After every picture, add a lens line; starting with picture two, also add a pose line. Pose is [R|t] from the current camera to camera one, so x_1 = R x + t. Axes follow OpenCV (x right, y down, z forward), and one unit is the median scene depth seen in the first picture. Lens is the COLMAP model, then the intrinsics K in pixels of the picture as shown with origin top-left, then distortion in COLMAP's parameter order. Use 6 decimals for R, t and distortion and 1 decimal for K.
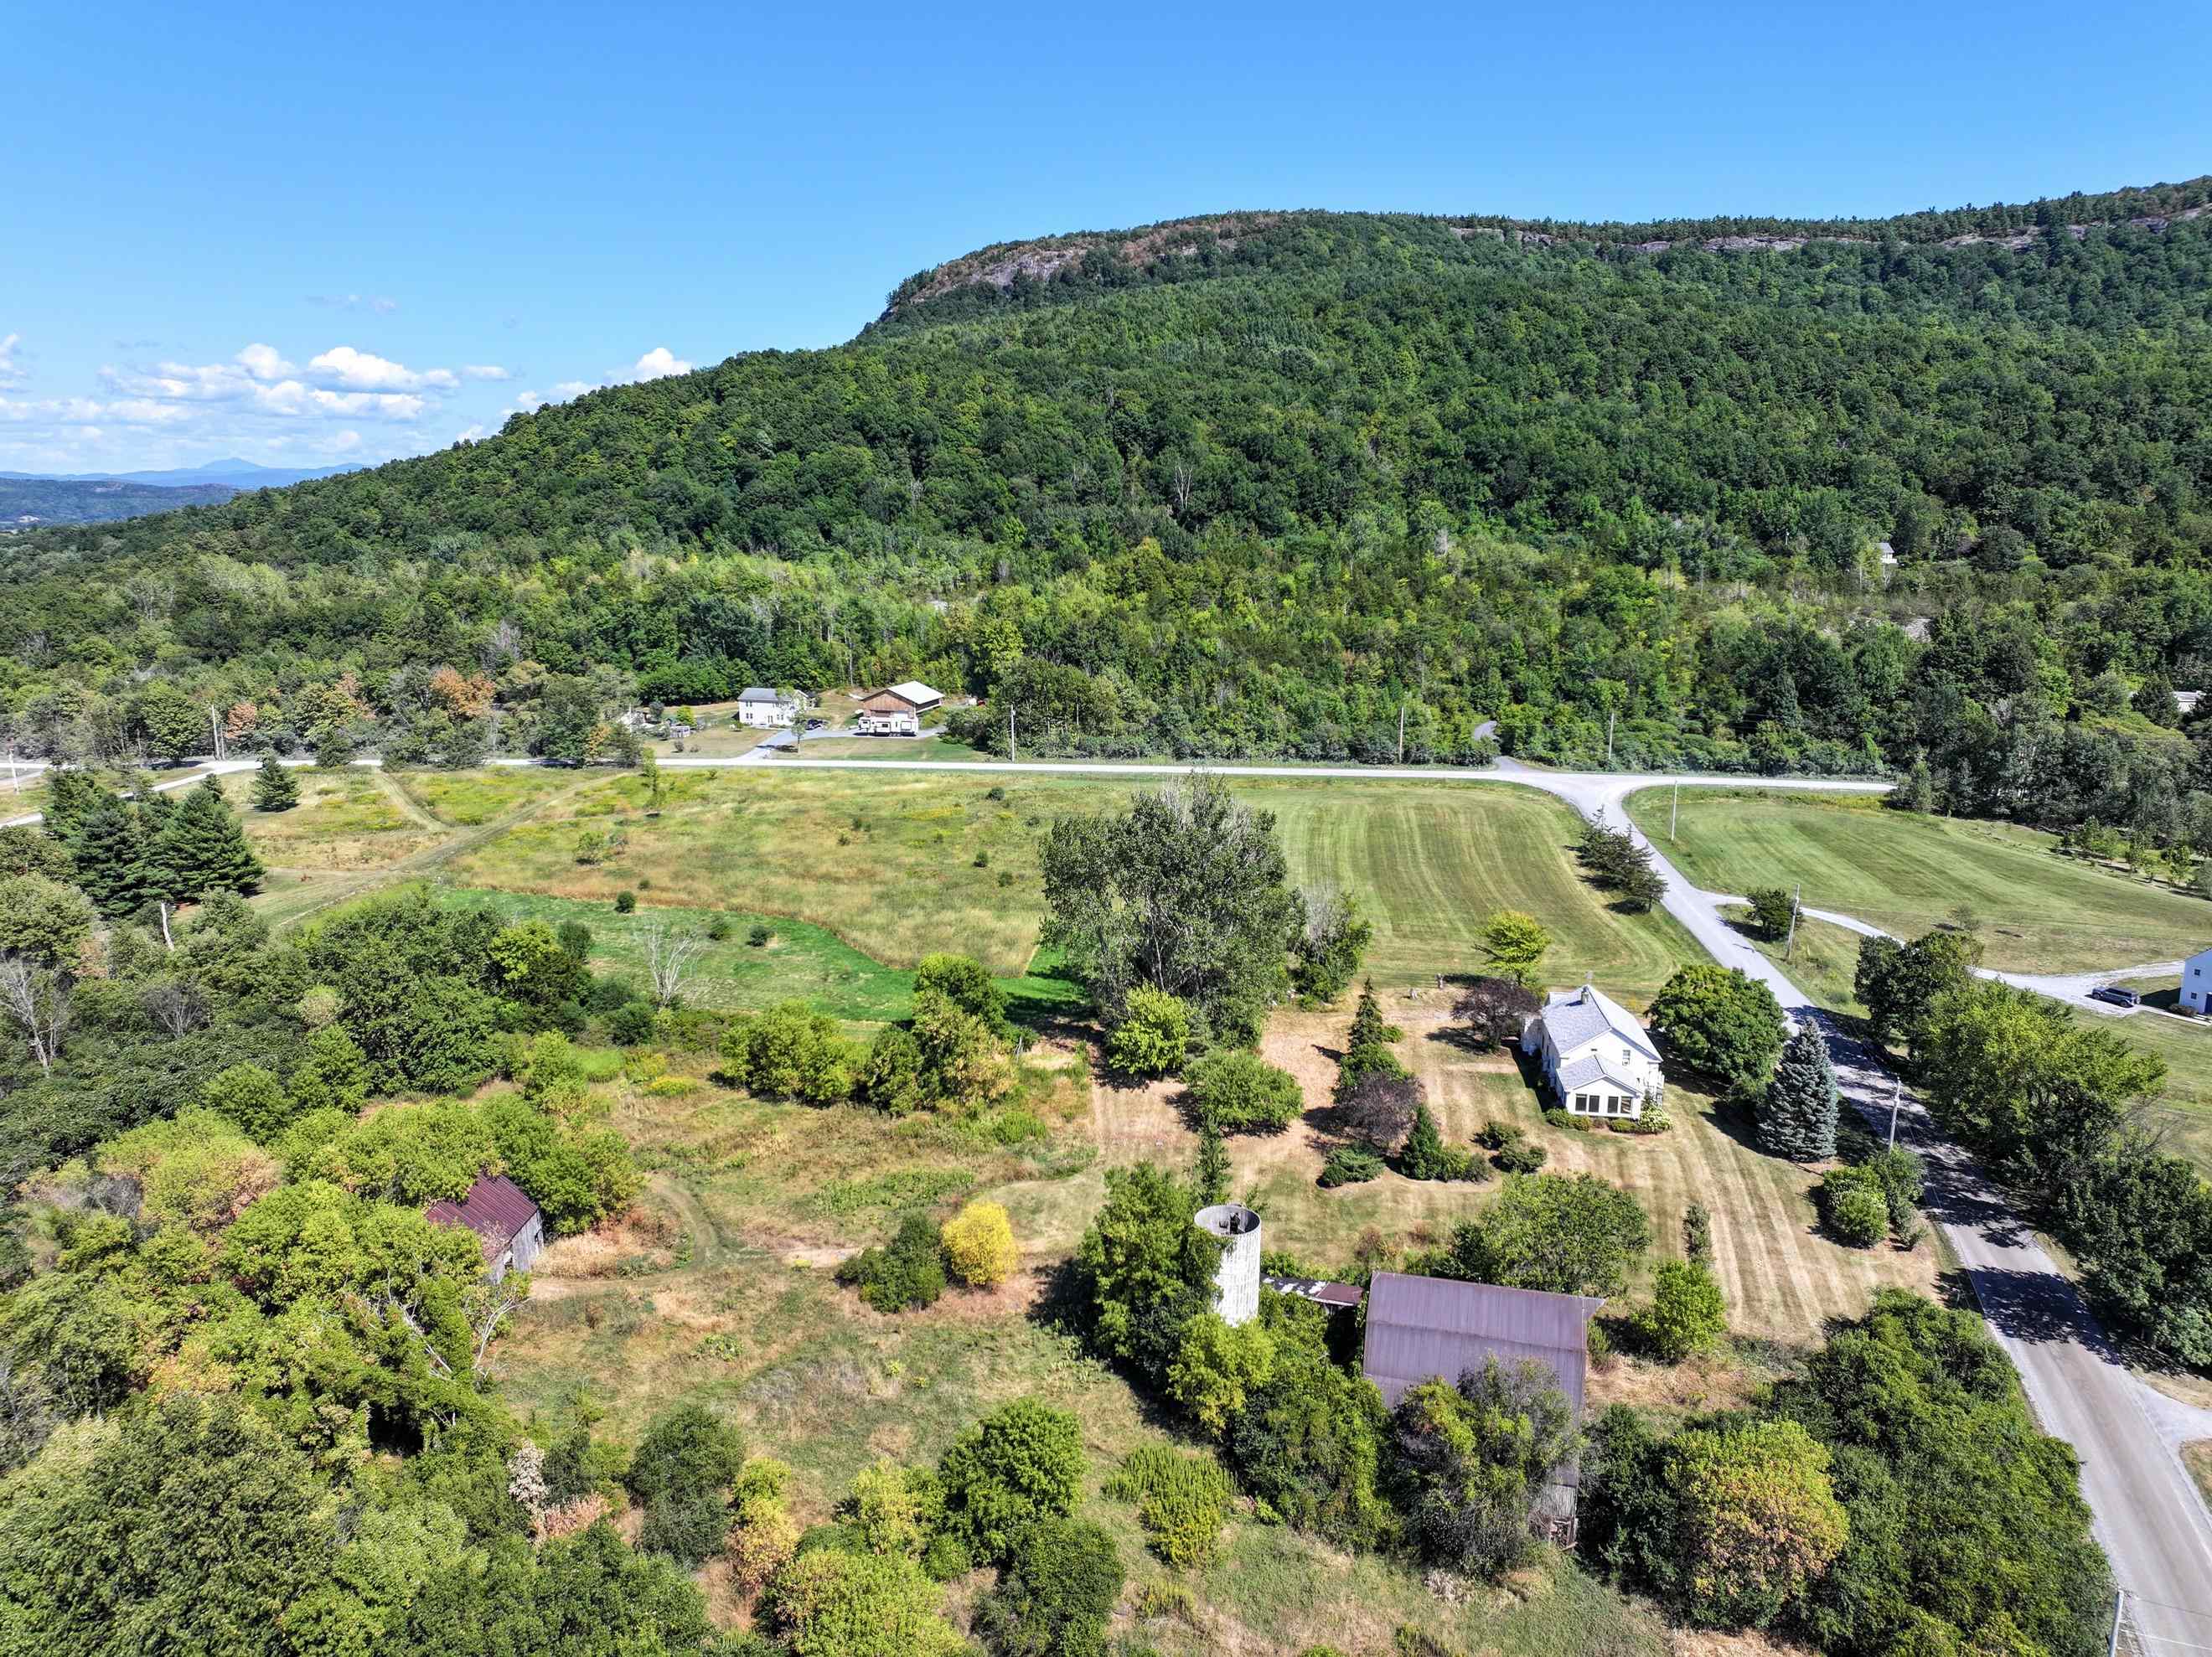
lens RADIAL K [[1539.1, 0, 1115.3], [0, 1539.1, 828.5], [0, 0, 1]] dist [-0.003159, 0.019151]
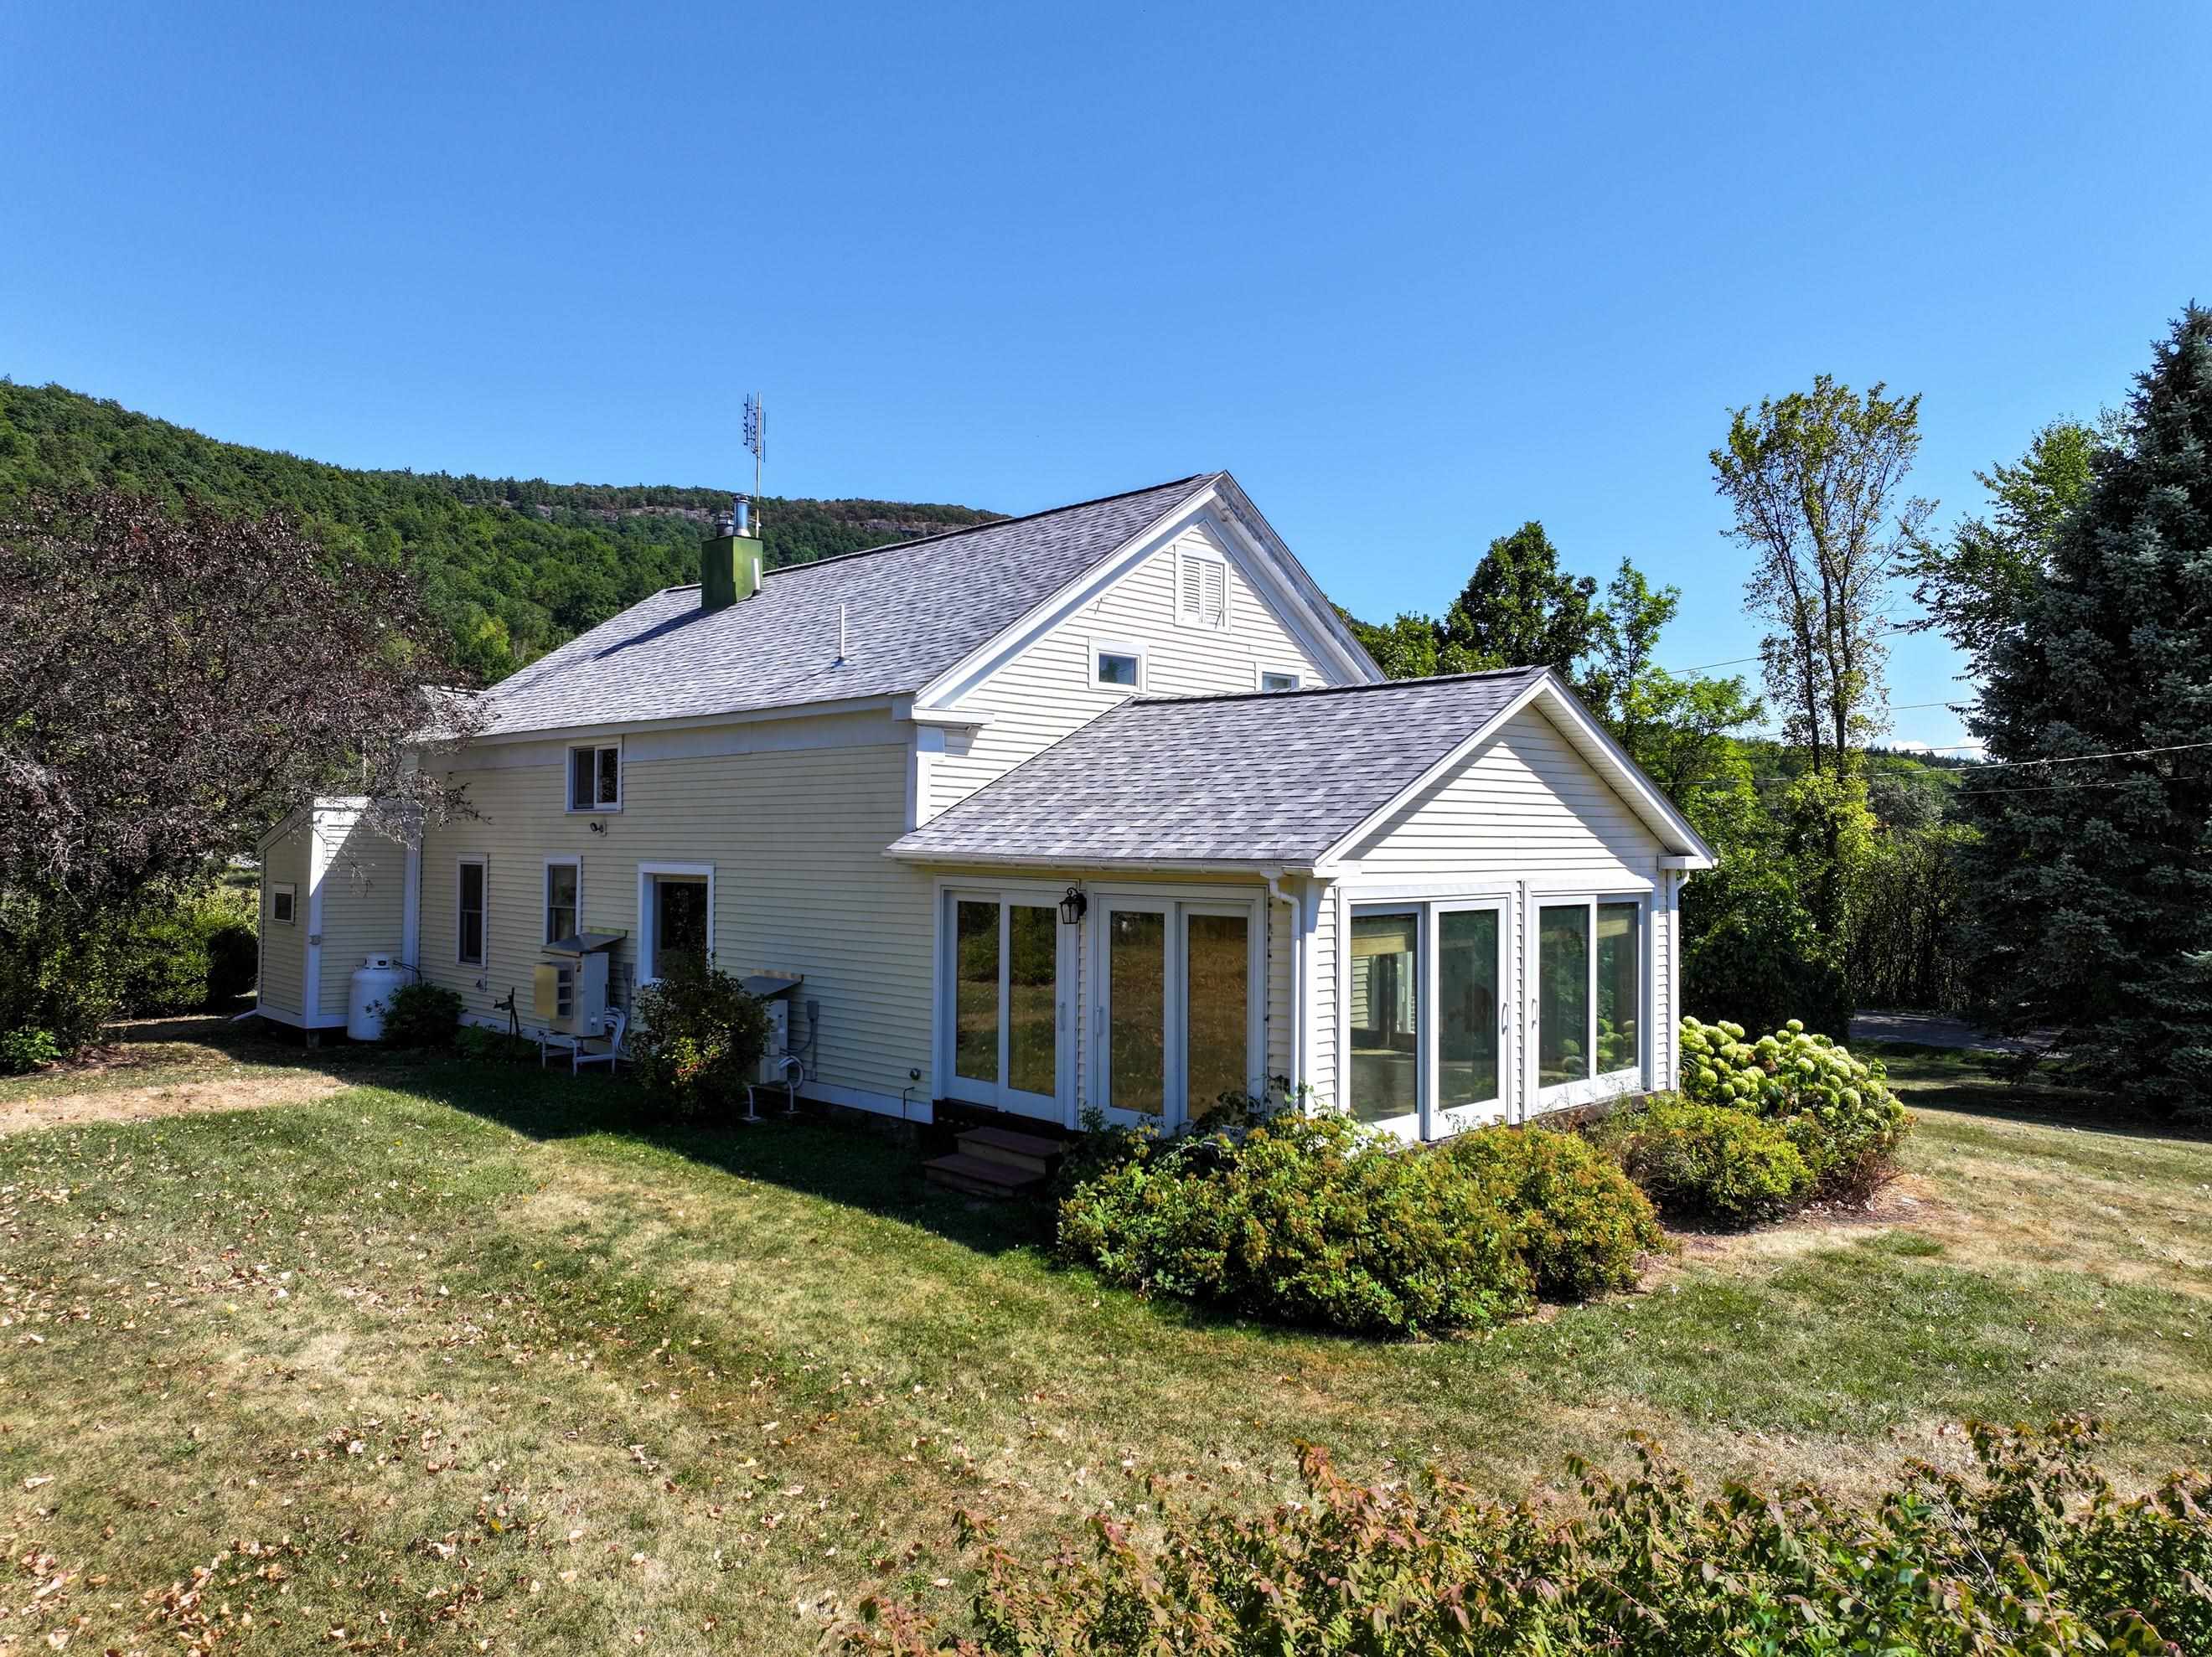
lens RADIAL K [[1539.1, 0, 1109.5], [0, 1539.1, 824.8], [0, 0, 1]] dist [-0.003159, 0.019151]
pose [[0.610392, 0.007064, 0.792068, 0.081892], [0.159578, 0.978361, -0.131701, 0.065643], [-0.775858, 0.206785, 0.596057, 0.355243]]
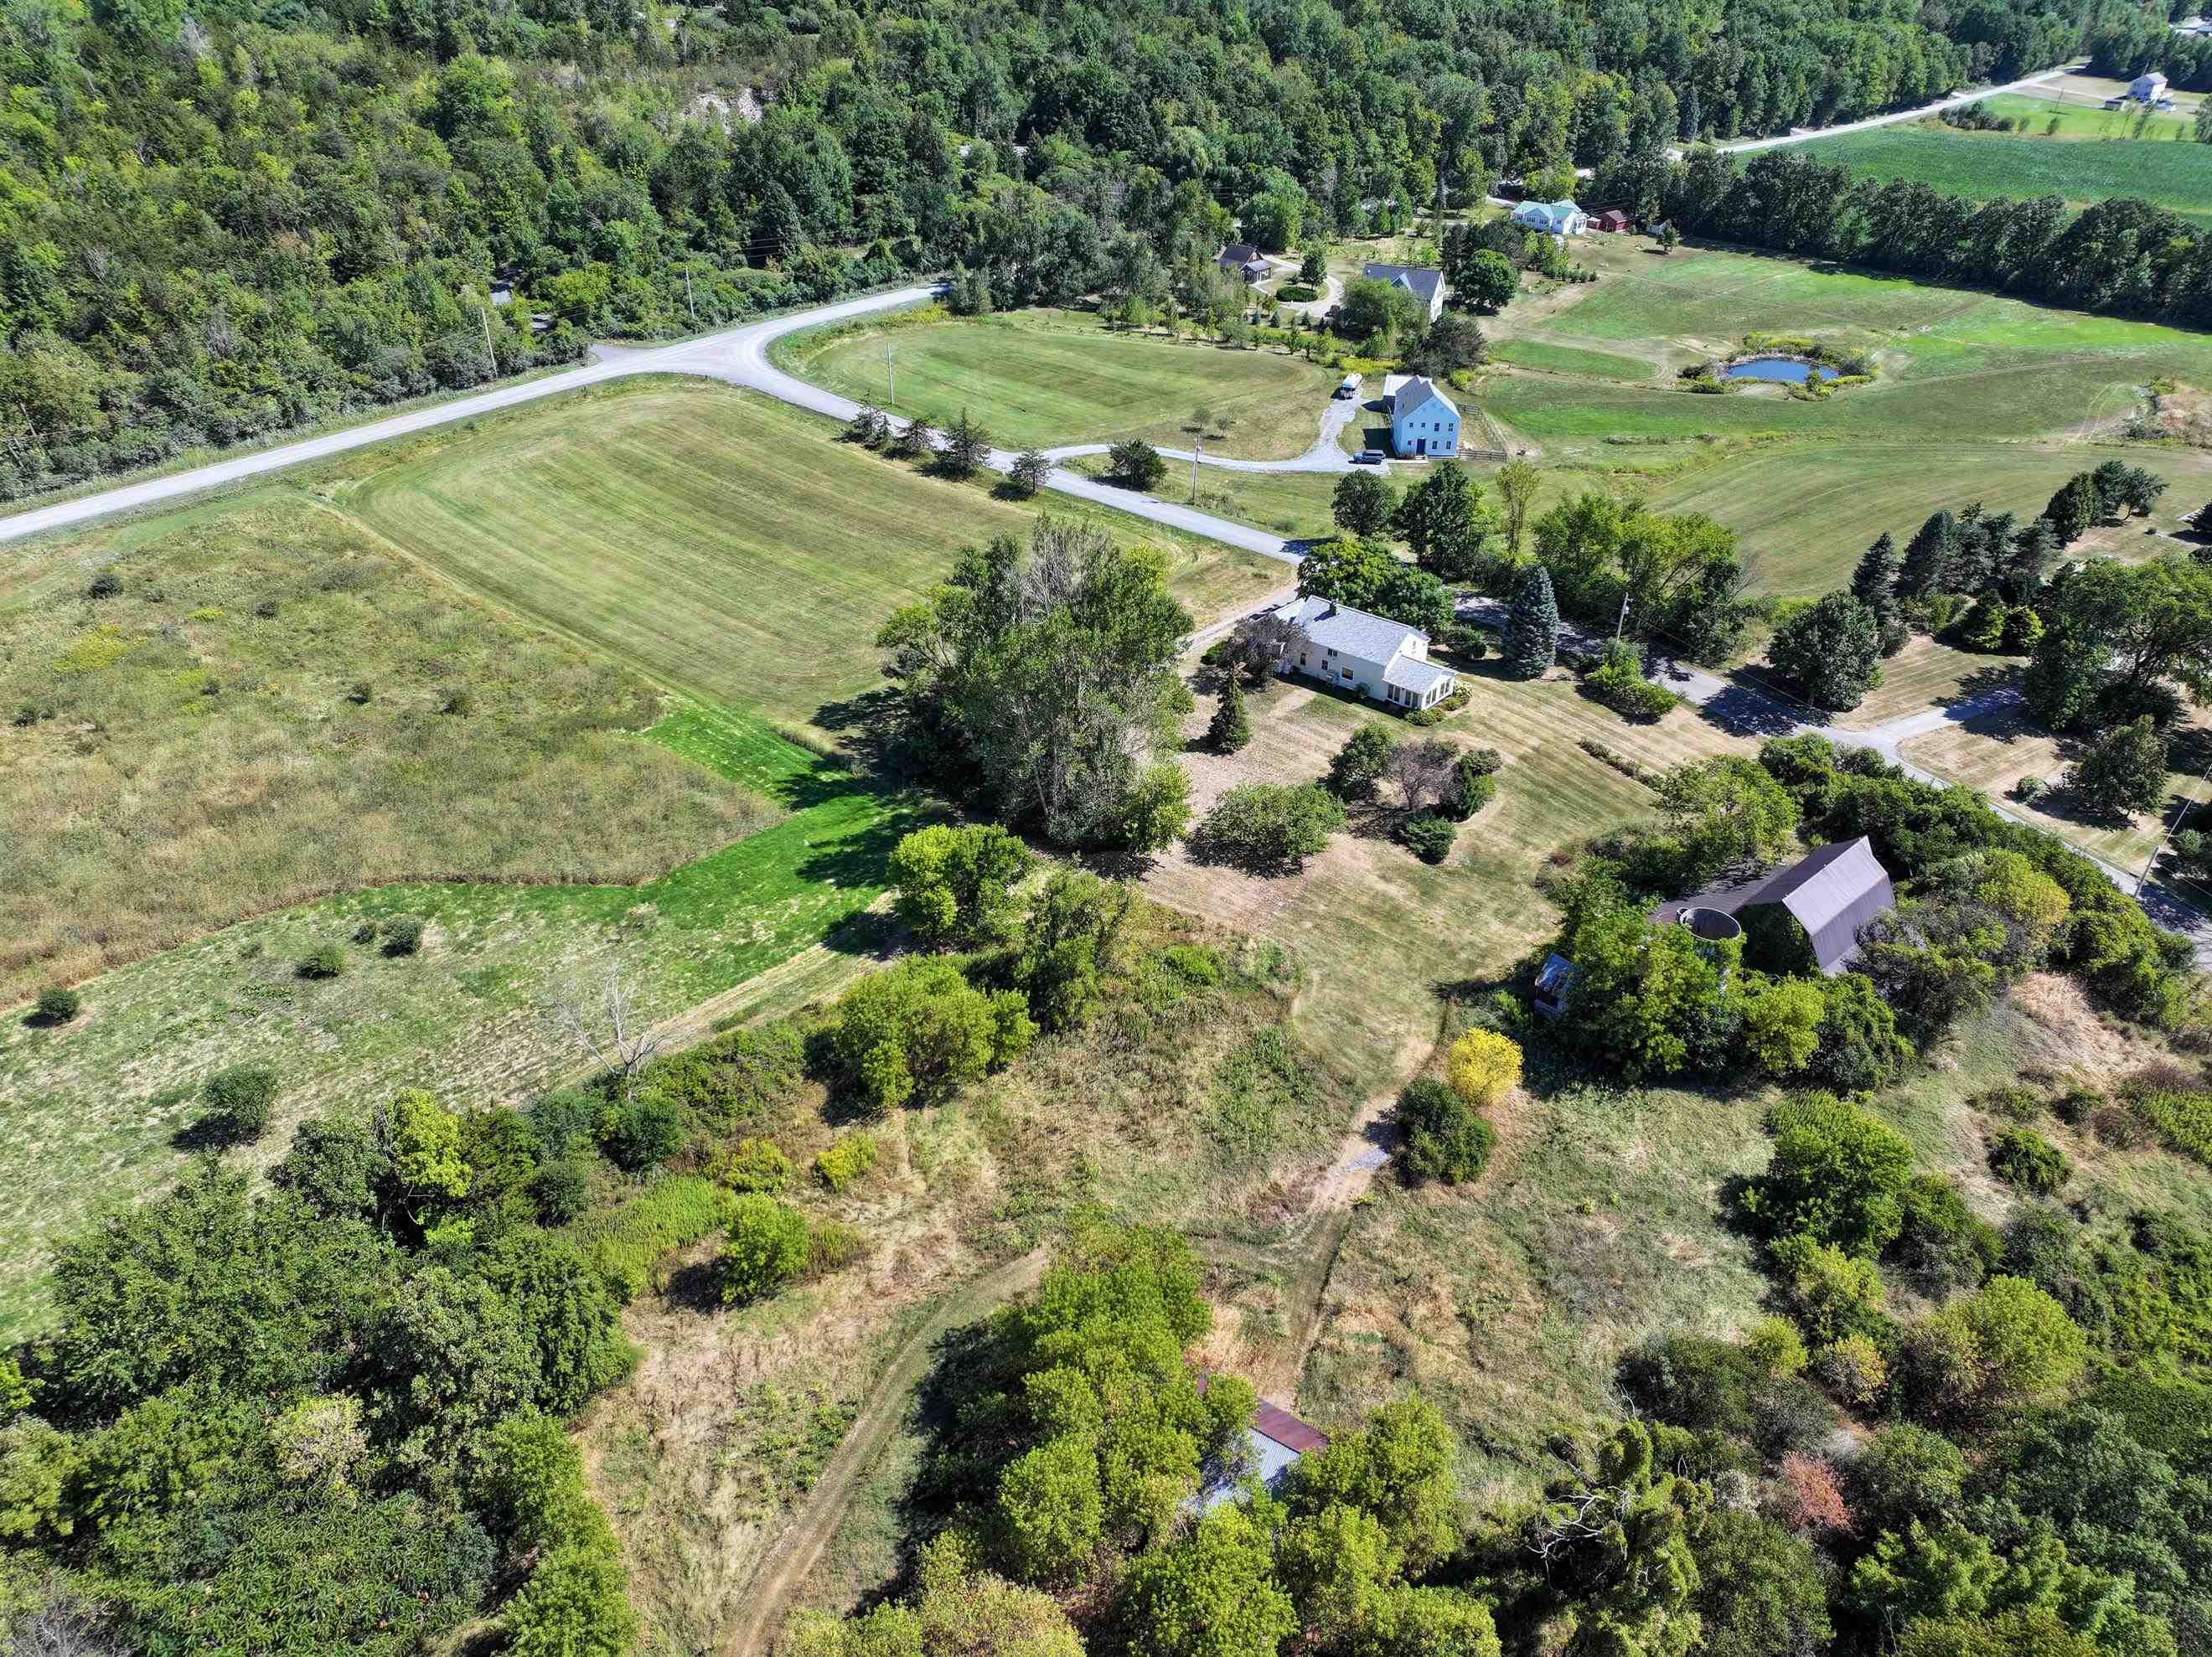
lens RADIAL K [[1539.1, 0, 1111.9], [0, 1539.1, 815.4], [0, 0, 1]] dist [-0.003159, 0.019151]
pose [[0.547246, -0.447295, 0.707424, -0.259624], [0.170508, 0.887073, 0.428985, -0.106727], [-0.819420, -0.114139, 0.561714, 0.196305]]
